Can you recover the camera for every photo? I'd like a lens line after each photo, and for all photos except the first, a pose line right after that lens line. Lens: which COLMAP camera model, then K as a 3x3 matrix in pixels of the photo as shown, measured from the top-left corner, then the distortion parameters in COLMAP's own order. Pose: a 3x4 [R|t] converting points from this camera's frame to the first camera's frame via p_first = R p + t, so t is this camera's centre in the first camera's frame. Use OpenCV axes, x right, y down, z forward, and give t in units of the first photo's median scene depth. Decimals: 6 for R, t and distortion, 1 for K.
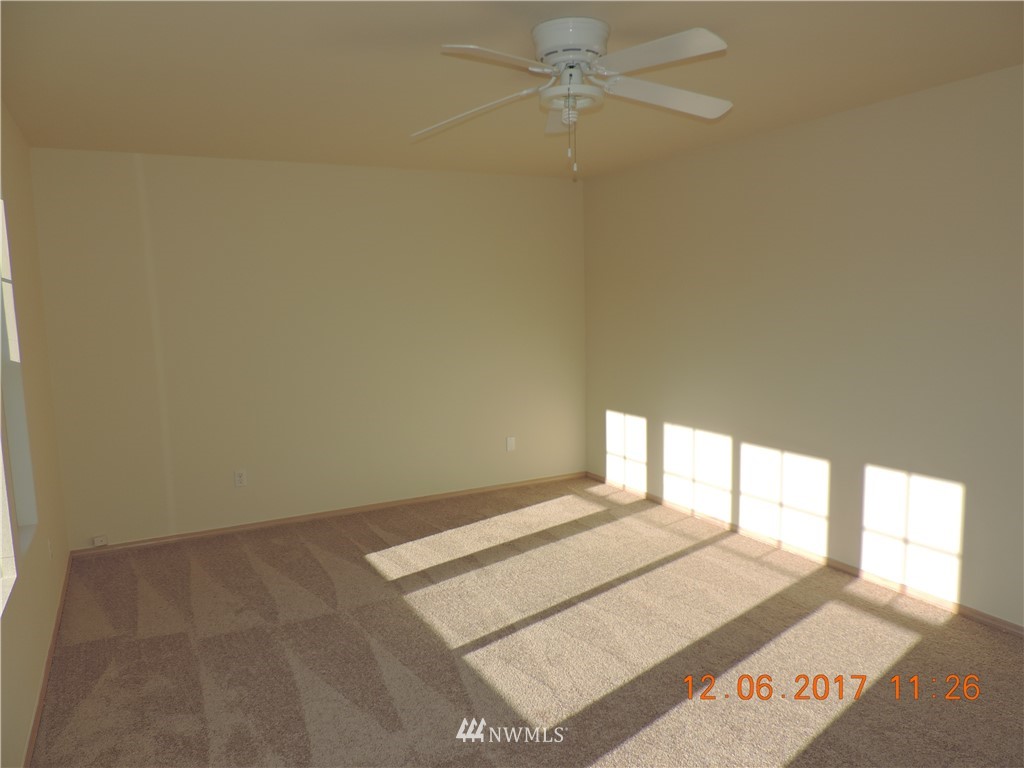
lens RADIAL K [[737.3, 0, 512.0], [0, 737.3, 384.0], [0, 0, 1]] dist [-0.008391, -0.000001]
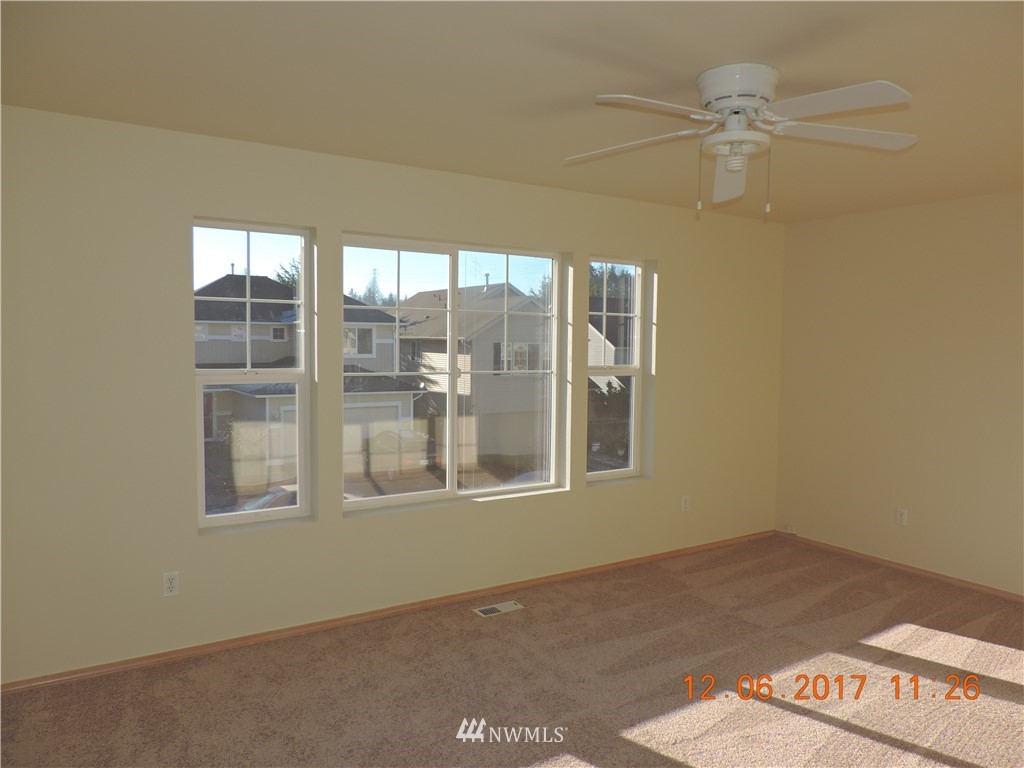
lens RADIAL K [[737.3, 0, 512.0], [0, 737.3, 384.0], [0, 0, 1]] dist [-0.008391, -0.000001]
pose [[0.544261, 0.277126, -0.791822, 0.782456], [-0.282861, 0.949213, 0.137785, -0.137360], [0.789791, 0.148985, 0.595008, 0.232869]]
